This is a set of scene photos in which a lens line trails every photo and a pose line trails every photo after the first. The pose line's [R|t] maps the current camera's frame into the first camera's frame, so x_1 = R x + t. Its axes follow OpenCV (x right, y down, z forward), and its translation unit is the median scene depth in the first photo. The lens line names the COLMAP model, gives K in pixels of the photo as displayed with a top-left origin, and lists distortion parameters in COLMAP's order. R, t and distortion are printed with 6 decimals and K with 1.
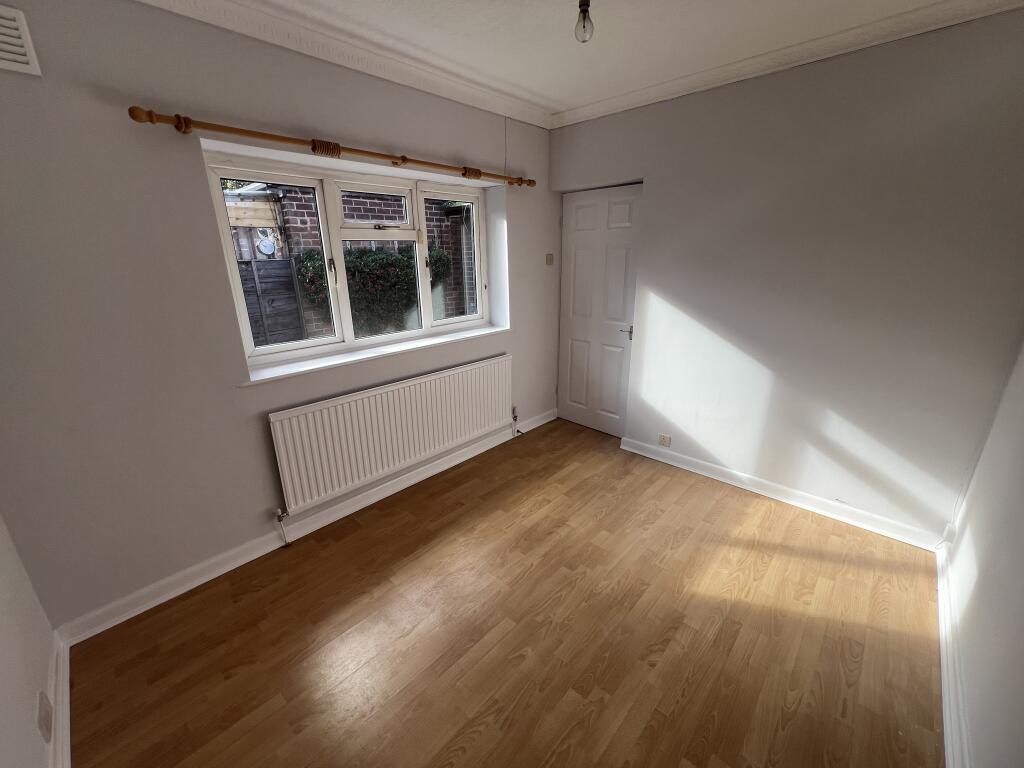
lens RADIAL K [[411.6, 0, 509.1], [0, 411.6, 382.7], [0, 0, 1]] dist [-0.000420, 0.000111]
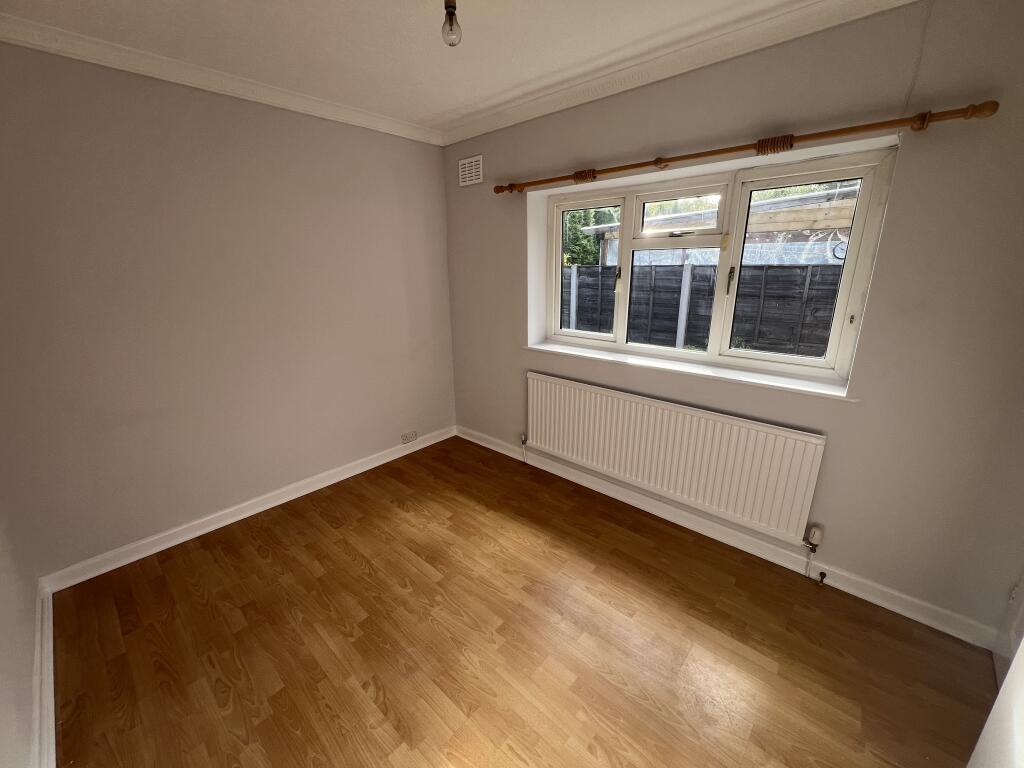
lens RADIAL K [[411.6, 0, 509.1], [0, 411.6, 382.7], [0, 0, 1]] dist [-0.000420, 0.000111]
pose [[0.017272, 0.291339, -0.956464, 0.813627], [-0.290122, 0.916910, 0.274052, -0.262571], [0.956834, 0.272758, 0.100361, 0.774762]]
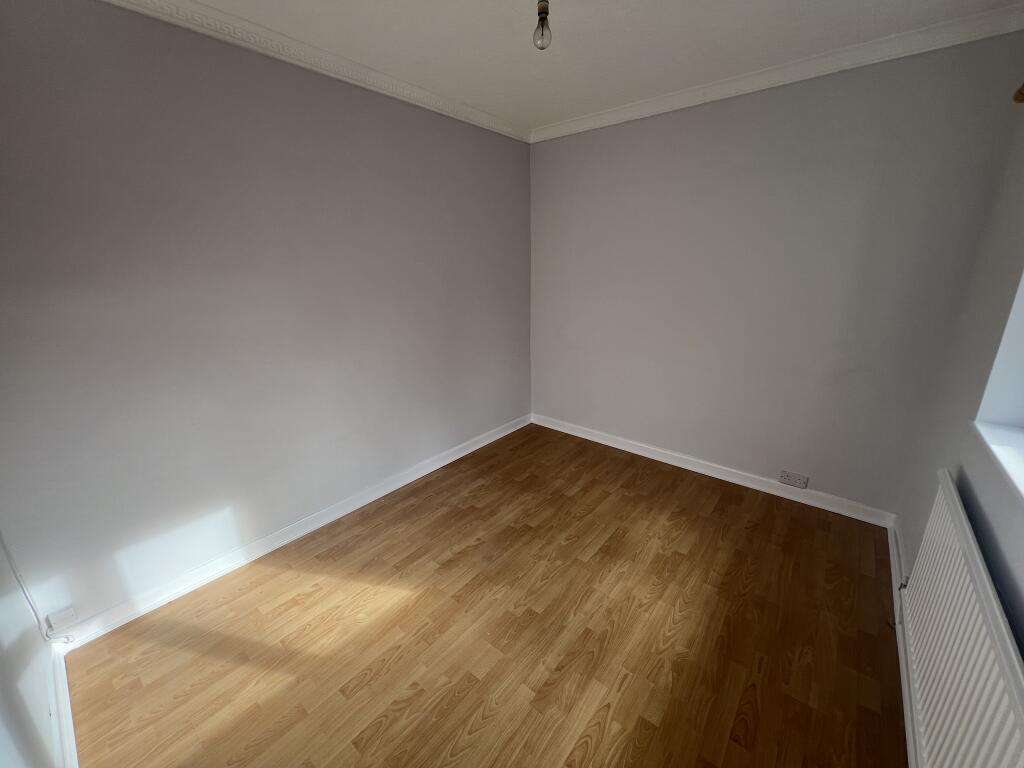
lens RADIAL K [[411.6, 0, 509.1], [0, 411.6, 382.7], [0, 0, 1]] dist [-0.000420, 0.000111]
pose [[-0.997695, 0.041260, -0.053879, 0.220553], [0.003831, 0.826917, 0.562310, -0.450203], [0.067755, 0.560808, -0.825169, 1.427213]]
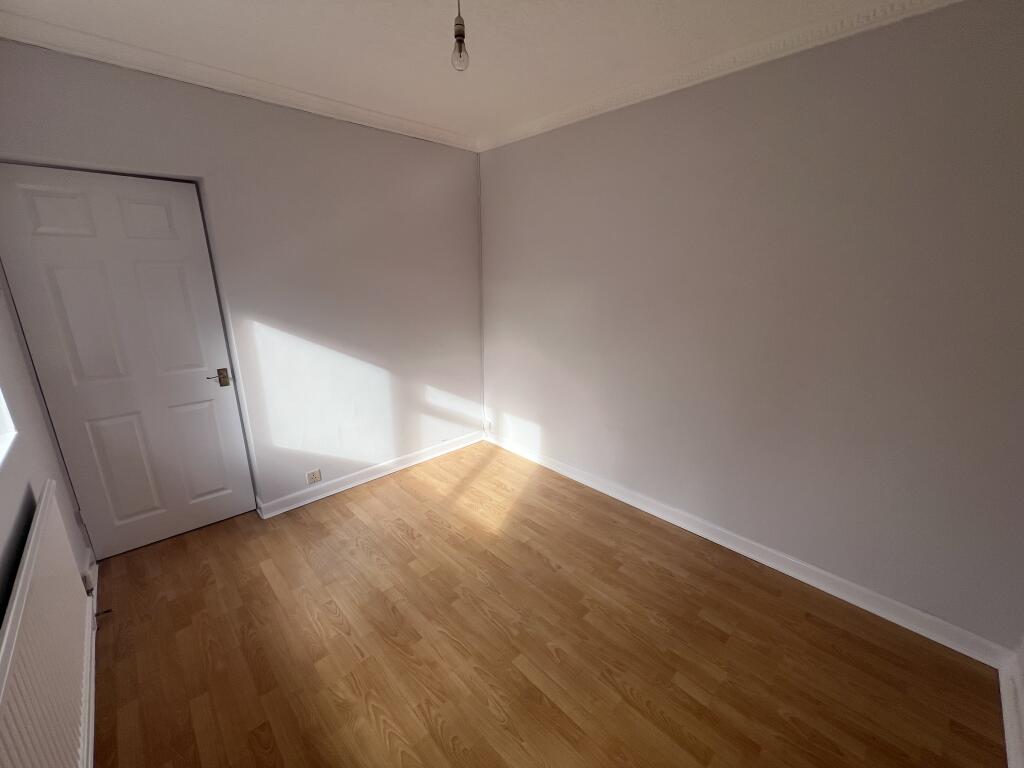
lens RADIAL K [[411.6, 0, 509.1], [0, 411.6, 382.7], [0, 0, 1]] dist [-0.000420, 0.000111]
pose [[0.054432, -0.250302, 0.966636, -0.629424], [0.302208, 0.926798, 0.222969, -0.184280], [-0.951687, 0.279988, 0.126091, 0.609222]]
